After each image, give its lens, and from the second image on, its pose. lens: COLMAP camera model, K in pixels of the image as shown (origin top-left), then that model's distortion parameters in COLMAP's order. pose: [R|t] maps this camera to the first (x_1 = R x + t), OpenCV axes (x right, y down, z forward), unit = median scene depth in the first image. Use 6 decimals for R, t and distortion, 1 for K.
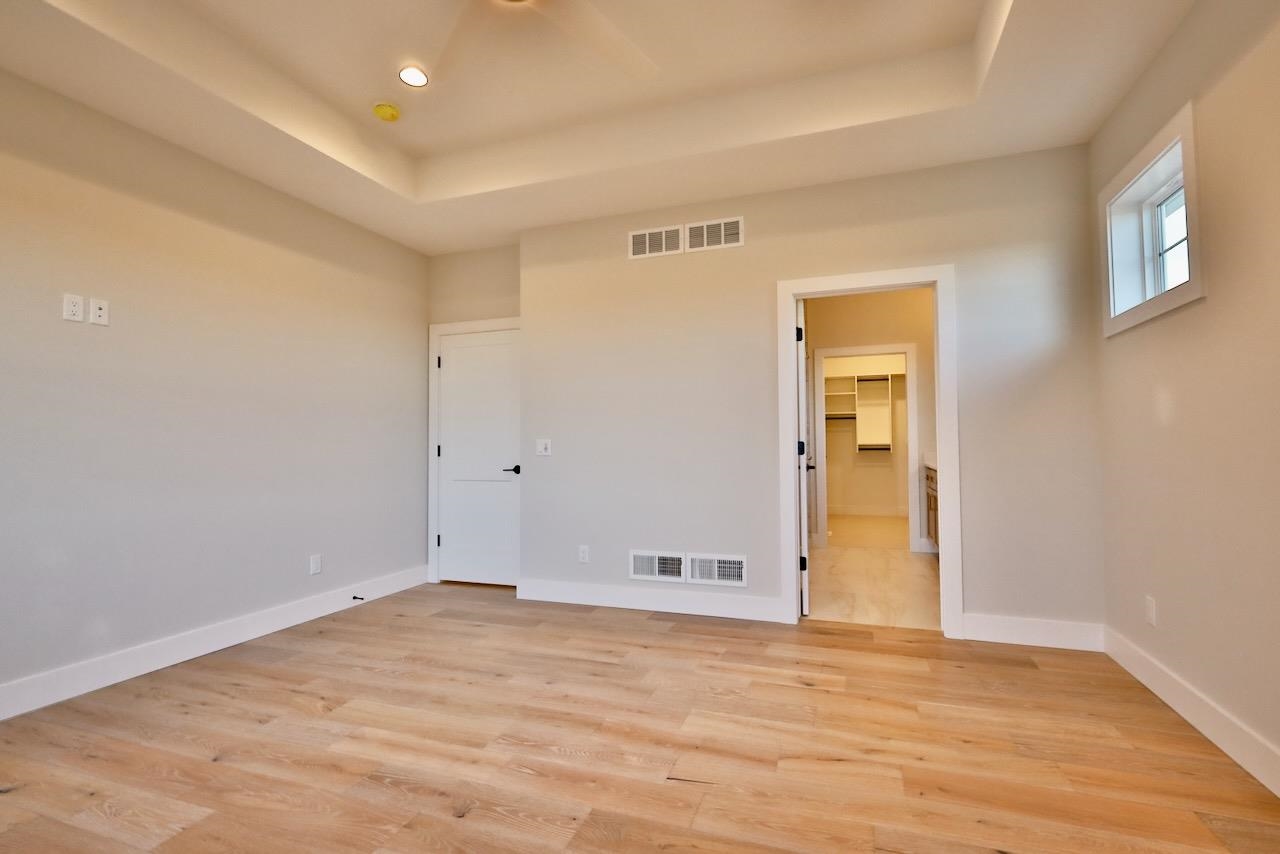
lens RADIAL K [[590.0, 0, 645.3], [0, 590.0, 424.7], [0, 0, 1]] dist [0.000867, 0.001160]
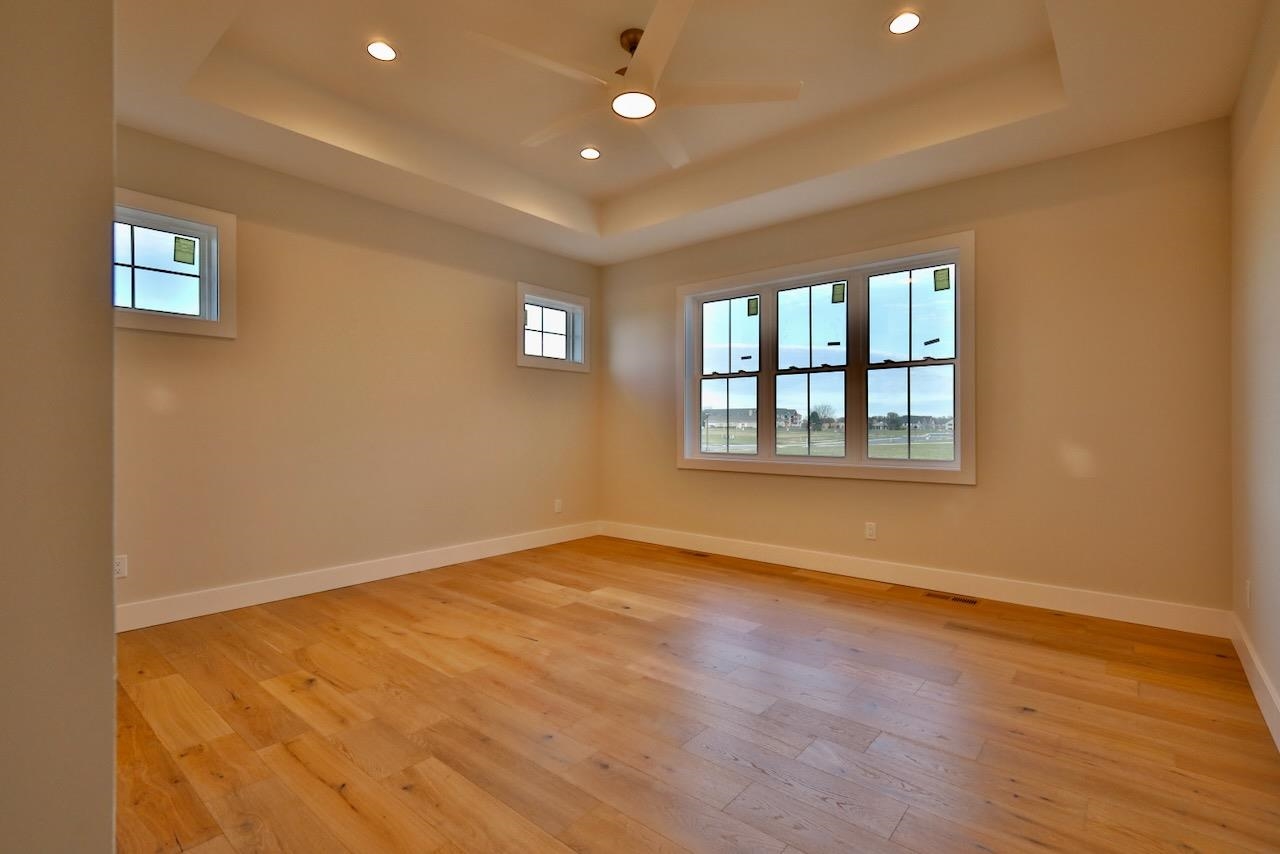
lens RADIAL K [[590.0, 0, 645.3], [0, 590.0, 424.7], [0, 0, 1]] dist [0.000867, 0.001160]
pose [[-0.937441, 0.008071, 0.348051, -0.578929], [-0.004871, 0.999329, -0.036294, 0.063702], [-0.348111, -0.035718, -0.936773, 1.776441]]
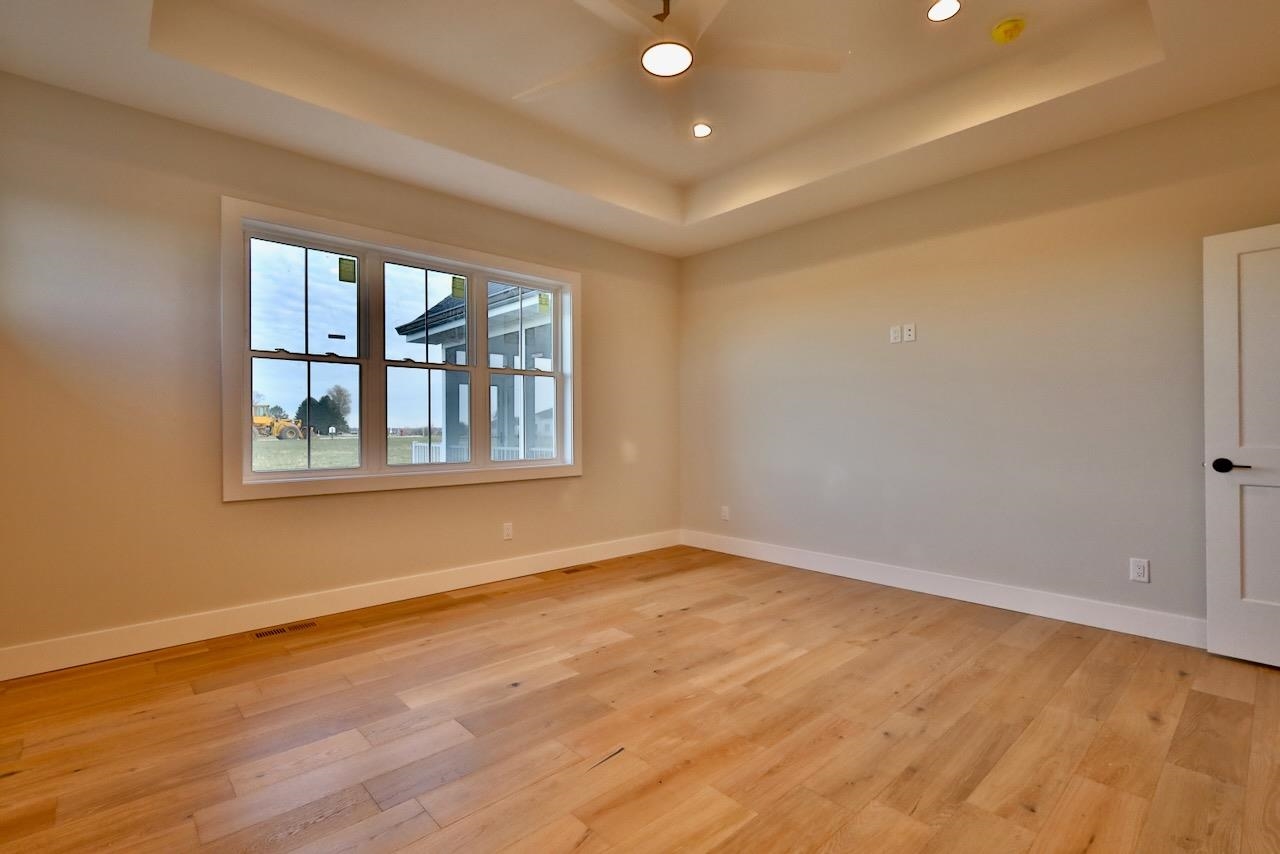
lens RADIAL K [[590.0, 0, 645.3], [0, 590.0, 424.7], [0, 0, 1]] dist [0.000867, 0.001160]
pose [[-0.465483, 0.006993, -0.885029, 0.704754], [0.039116, 0.999154, -0.012679, 0.029653], [0.884192, -0.040520, -0.465362, 1.154166]]
